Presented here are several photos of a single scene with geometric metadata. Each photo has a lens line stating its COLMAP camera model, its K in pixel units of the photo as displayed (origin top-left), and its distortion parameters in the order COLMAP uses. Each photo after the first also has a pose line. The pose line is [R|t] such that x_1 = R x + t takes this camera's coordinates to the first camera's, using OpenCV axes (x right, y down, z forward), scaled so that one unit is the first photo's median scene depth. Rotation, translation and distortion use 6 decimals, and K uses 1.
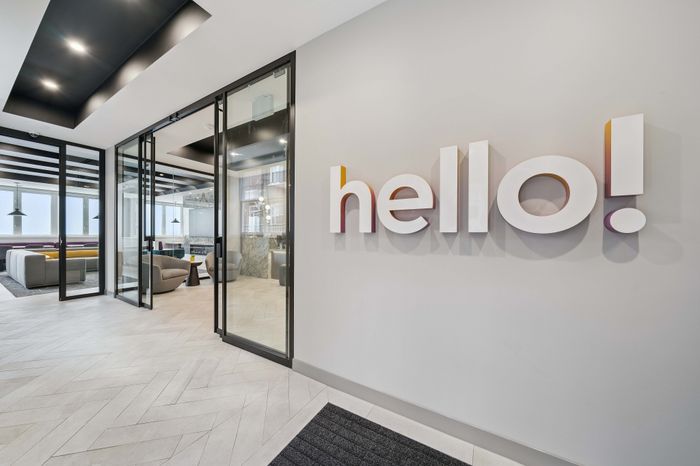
lens RADIAL K [[243.7, 0, 348.6], [0, 243.7, 234.7], [0, 0, 1]] dist [-0.001299, 0.000524]
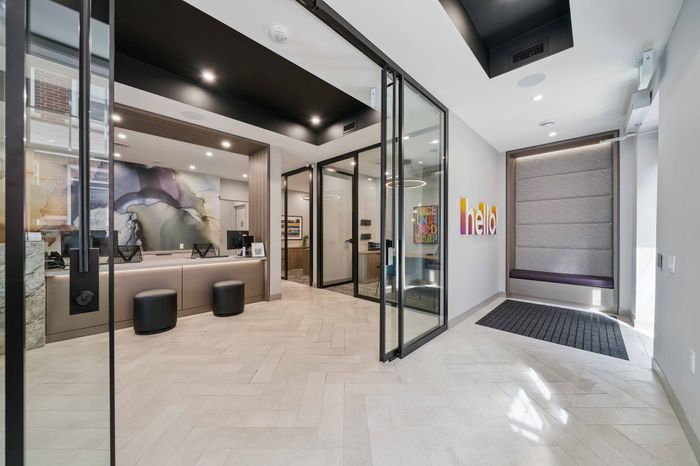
lens RADIAL K [[243.7, 0, 347.8], [0, 243.7, 234.1], [0, 0, 1]] dist [-0.001299, 0.000524]
pose [[0.236334, -0.008179, 0.971637, -0.596498], [-0.008767, 0.999906, 0.010549, -0.012182], [-0.971632, -0.011012, 0.236240, 0.411061]]
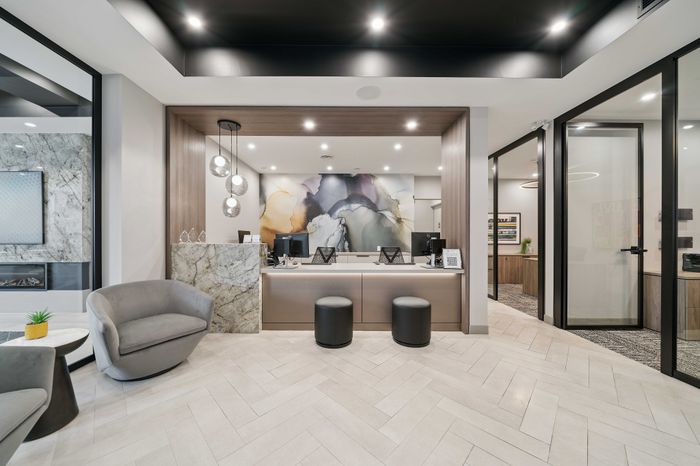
lens RADIAL K [[243.7, 0, 346.0], [0, 243.7, 235.3], [0, 0, 1]] dist [-0.001299, 0.000524]
pose [[0.860354, -0.003063, 0.509687, -0.419703], [-0.001816, 0.999957, 0.009075, -0.009964], [-0.509693, -0.008733, 0.860312, 0.506740]]
